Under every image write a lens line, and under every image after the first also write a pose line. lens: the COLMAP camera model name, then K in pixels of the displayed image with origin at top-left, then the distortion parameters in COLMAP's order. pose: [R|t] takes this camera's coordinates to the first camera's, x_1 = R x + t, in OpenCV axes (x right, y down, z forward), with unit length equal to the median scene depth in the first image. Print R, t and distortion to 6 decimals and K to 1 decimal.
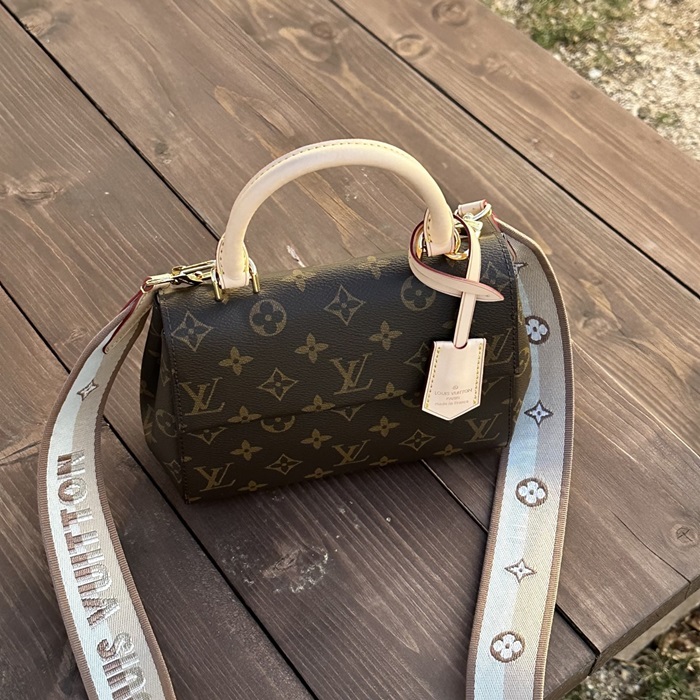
lens RADIAL K [[1182.2, 0, 350.0], [0, 1182.2, 350.0], [0, 0, 1]] dist [0.126096, 0.026860]
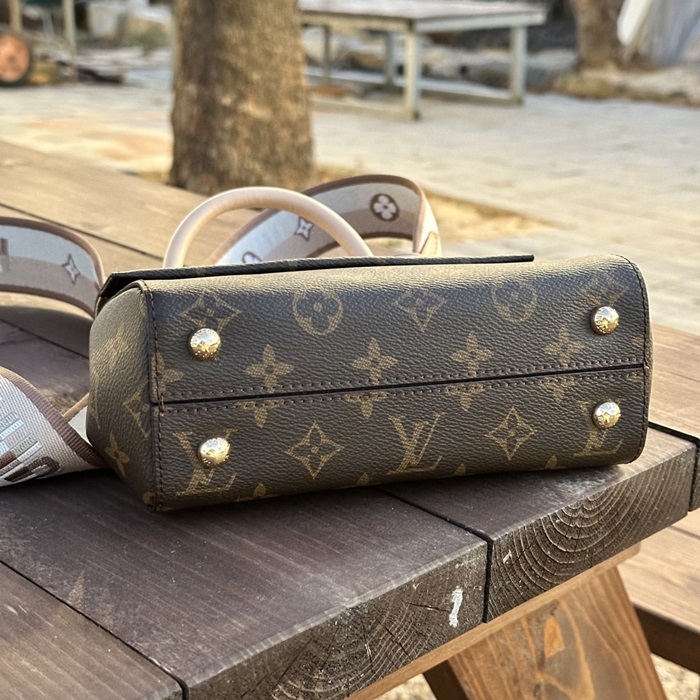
lens RADIAL K [[1295.6, 0, 350.0], [0, 1295.6, 350.0], [0, 0, 1]] dist [0.172508, -0.152101]
pose [[0.990006, -0.015052, 0.140220, -0.131830], [0.092810, 0.818160, -0.567450, 0.644749], [-0.106181, 0.574793, 0.811381, 0.289675]]
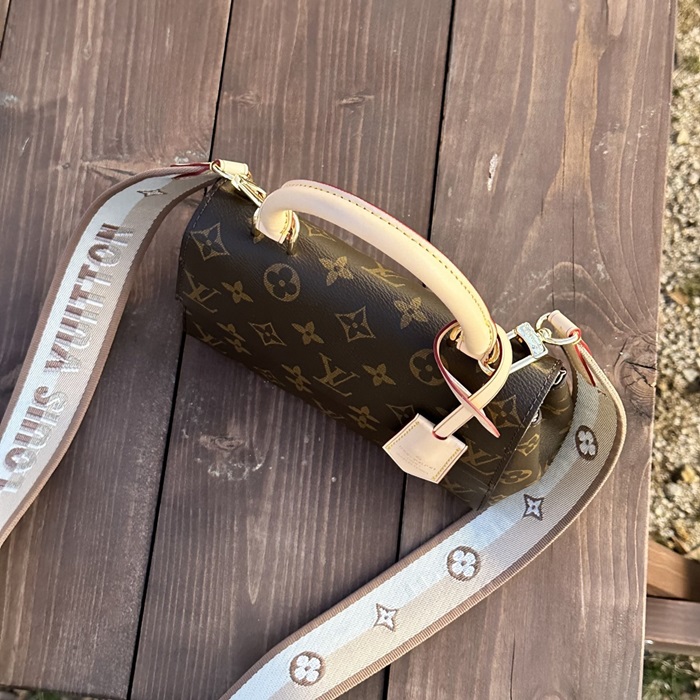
lens RADIAL K [[1192.3, 0, 348.0], [0, 1192.3, 351.7], [0, 0, 1]] dist [0.144917, -0.101525]
pose [[0.724934, 0.666682, -0.173220, 0.145506], [-0.556530, 0.715070, 0.423025, -0.363695], [0.405887, -0.210263, 0.889407, 0.164424]]
